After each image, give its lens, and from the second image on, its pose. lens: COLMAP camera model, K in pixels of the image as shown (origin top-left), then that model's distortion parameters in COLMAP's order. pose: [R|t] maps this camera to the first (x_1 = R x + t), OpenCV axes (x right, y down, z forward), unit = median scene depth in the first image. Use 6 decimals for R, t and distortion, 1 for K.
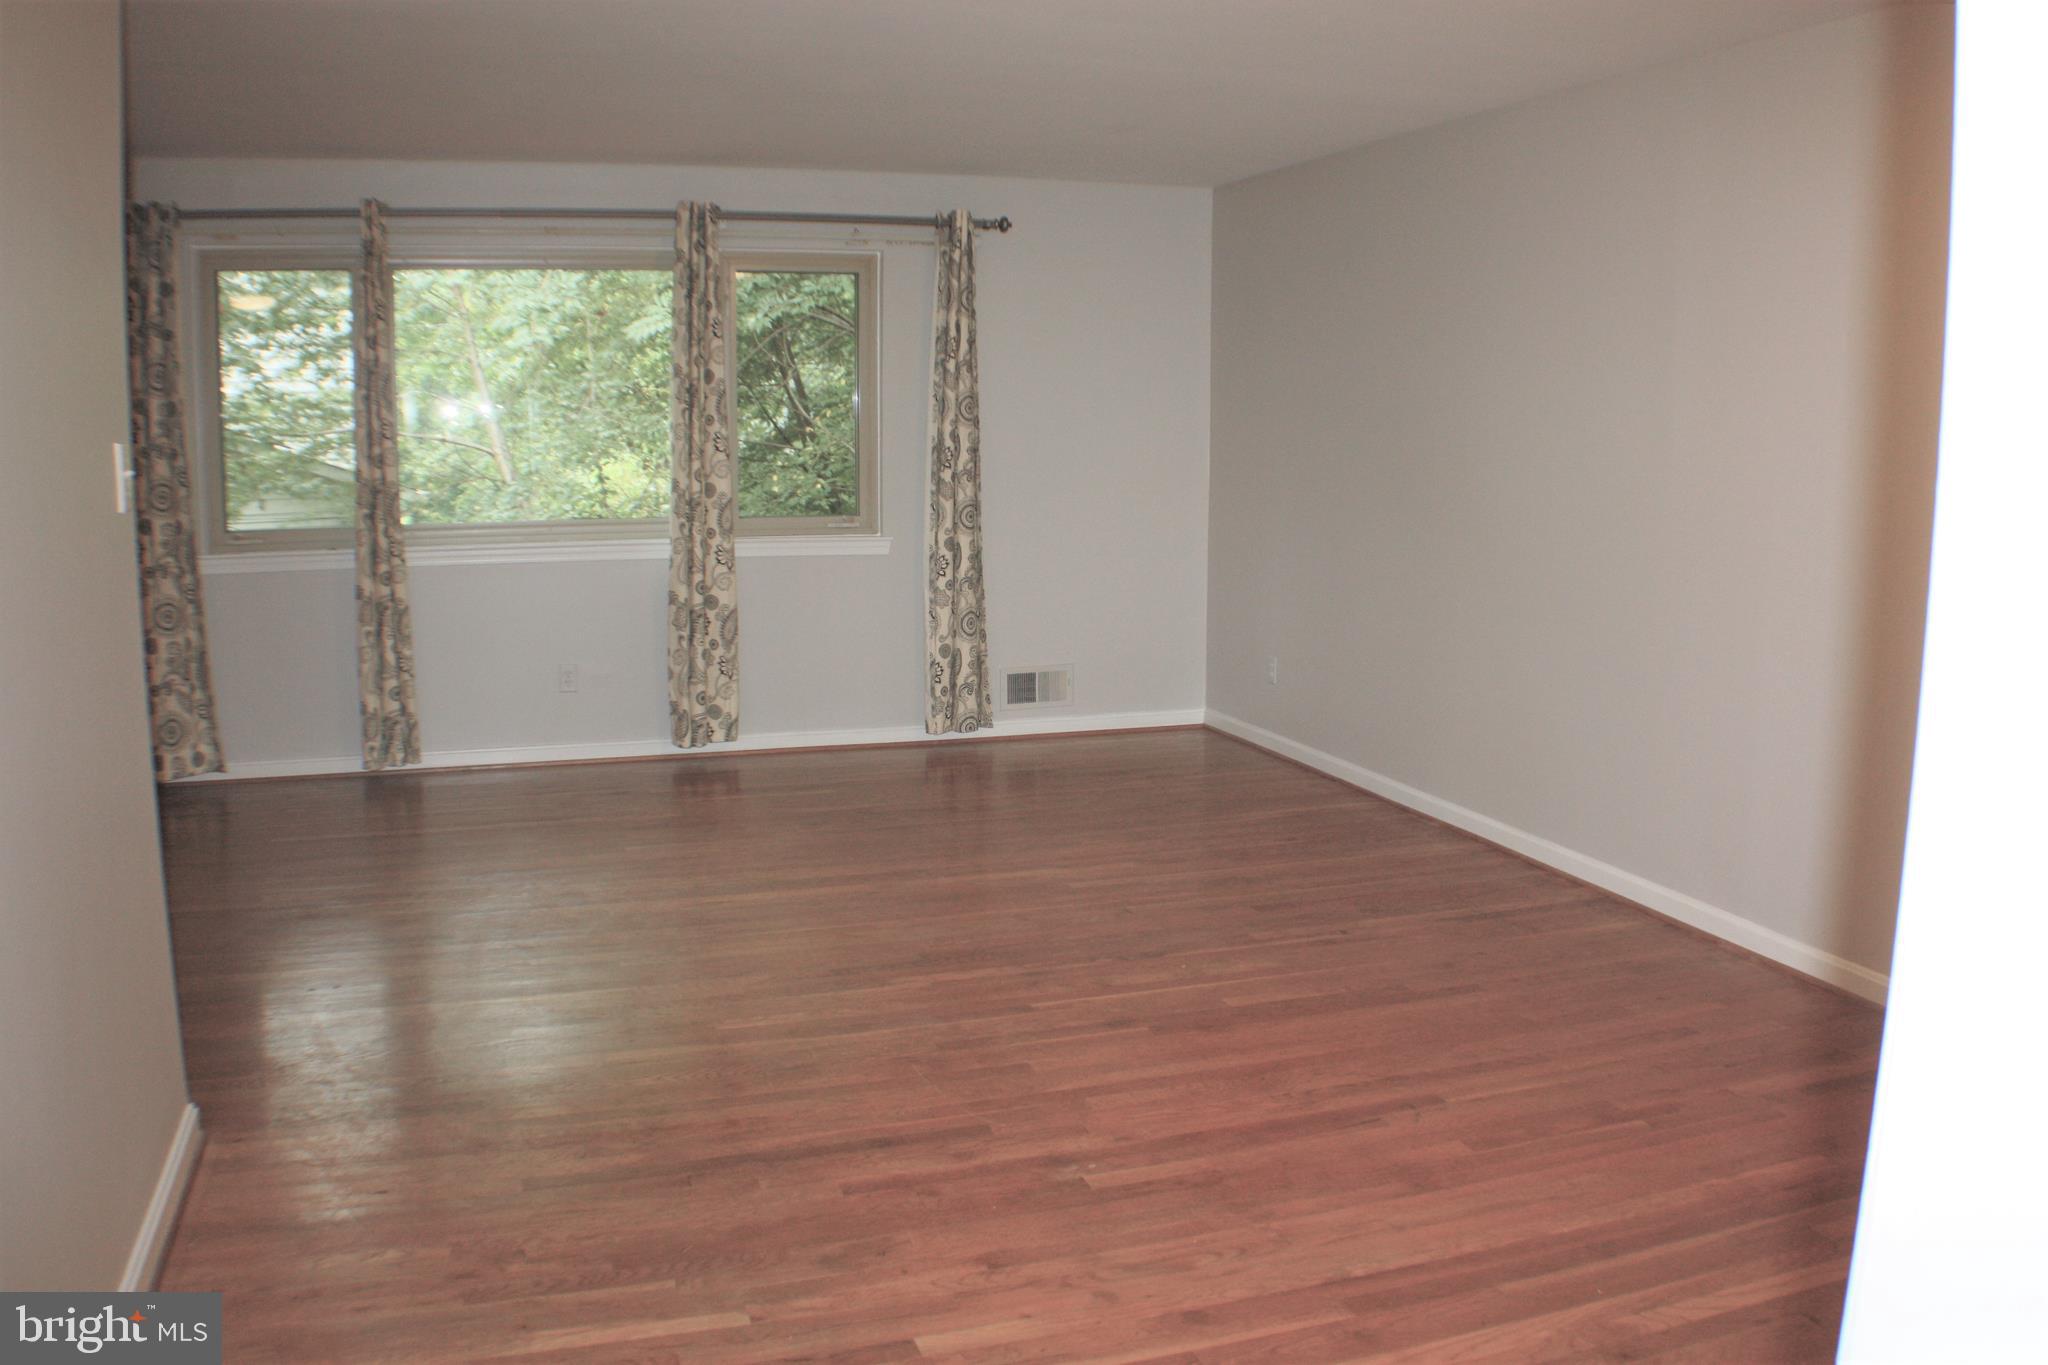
lens RADIAL K [[1690.1, 0, 1024.0], [0, 1690.1, 682.5], [0, 0, 1]] dist [-0.190691, 0.063276]
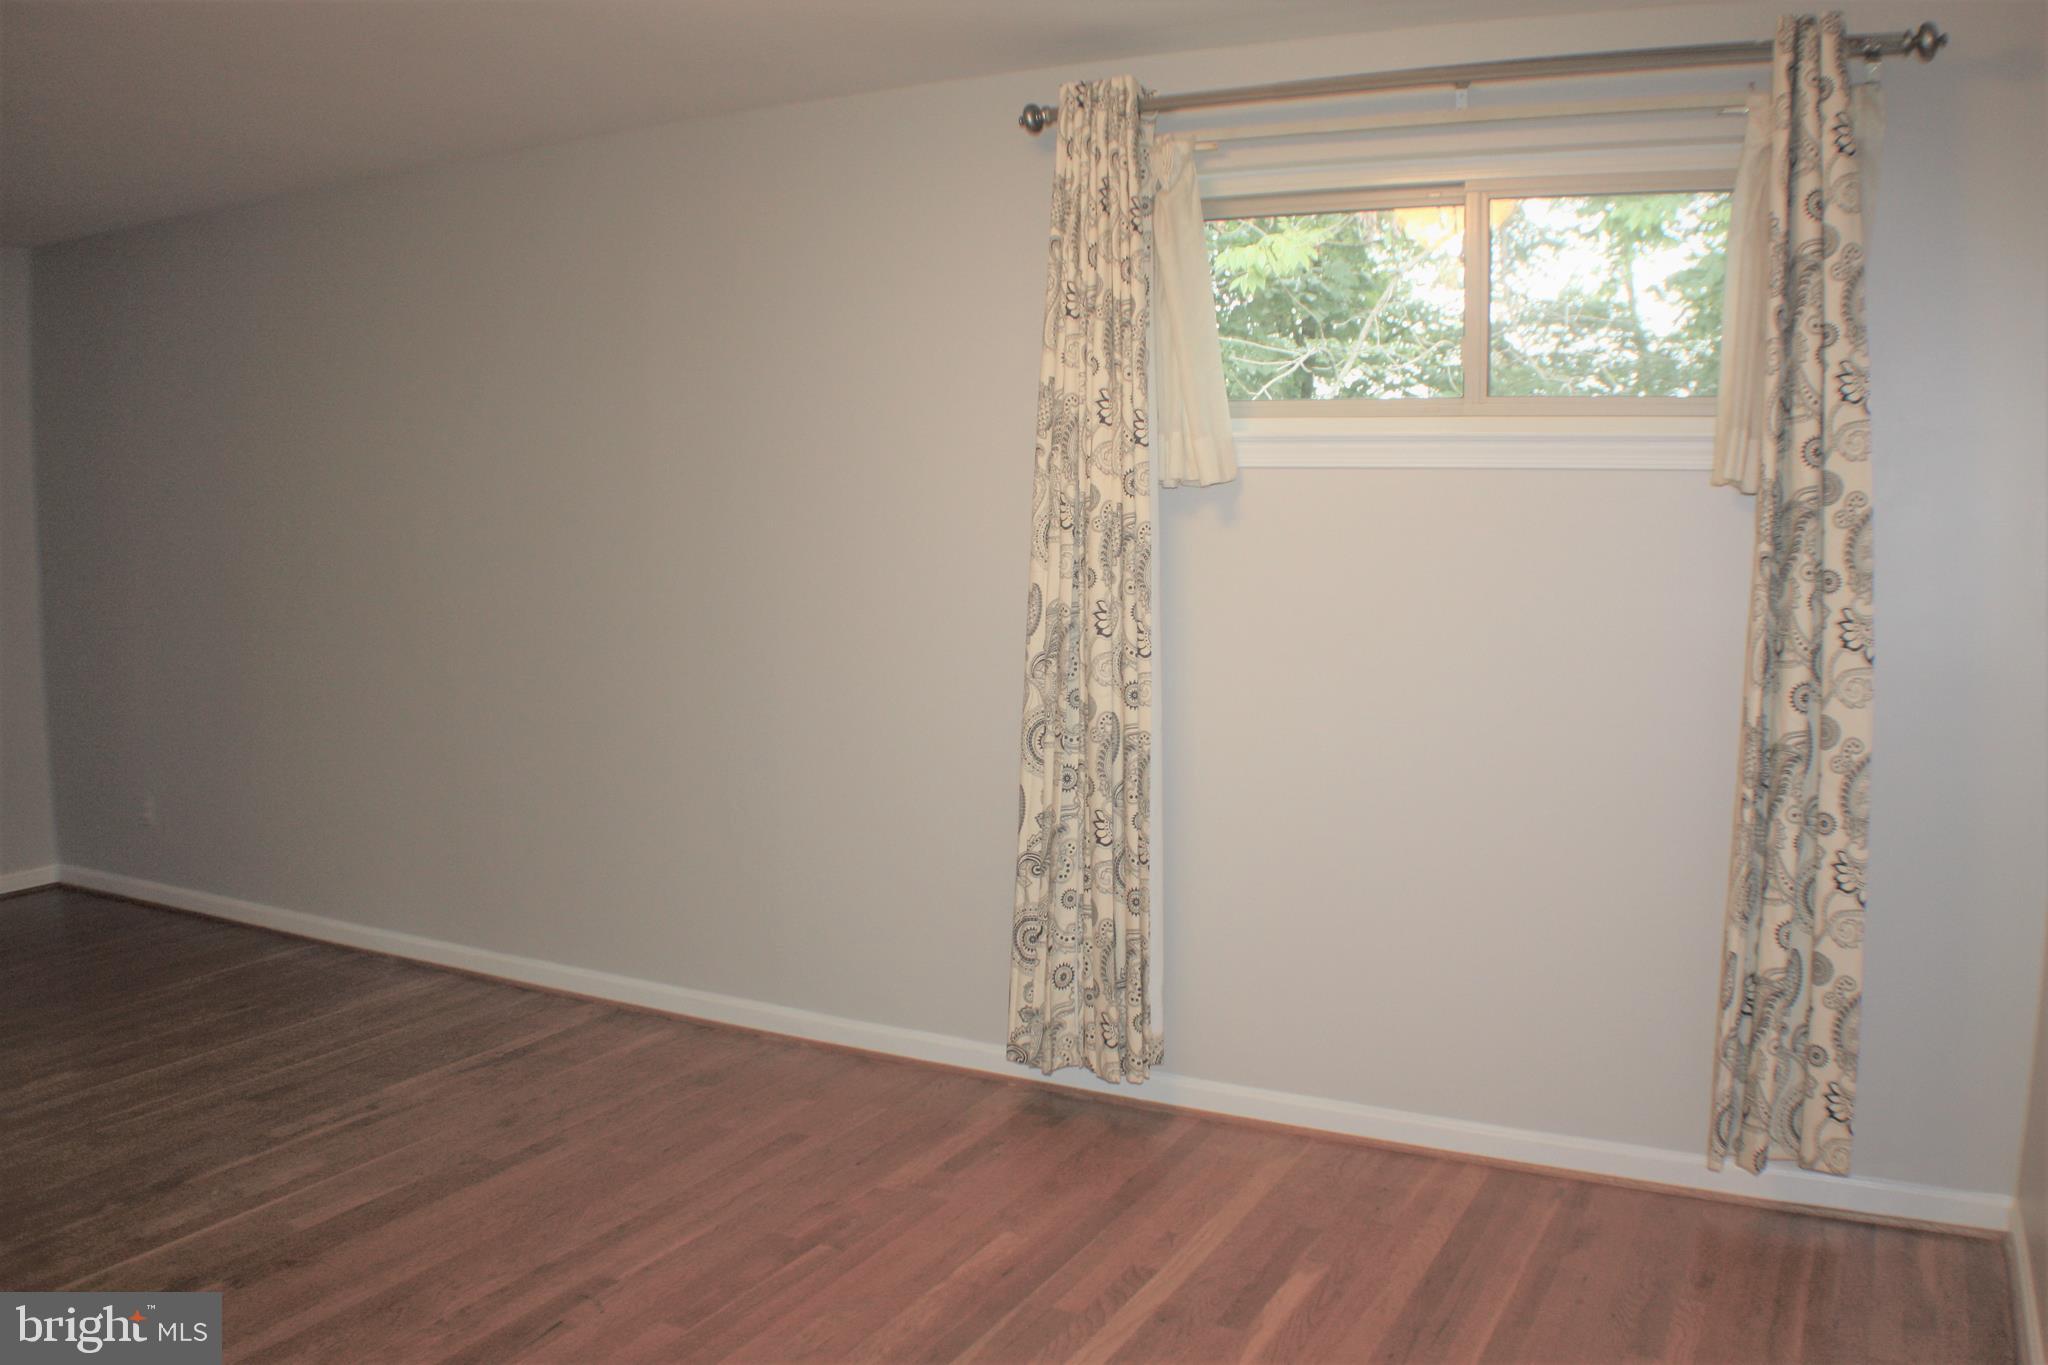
lens RADIAL K [[1690.1, 0, 1024.0], [0, 1690.1, 682.5], [0, 0, 1]] dist [-0.190691, 0.063276]
pose [[0.727079, -0.080053, 0.681871, -0.113194], [0.114023, 0.993466, -0.004948, -0.024899], [-0.677019, 0.081346, 0.731456, 0.139208]]
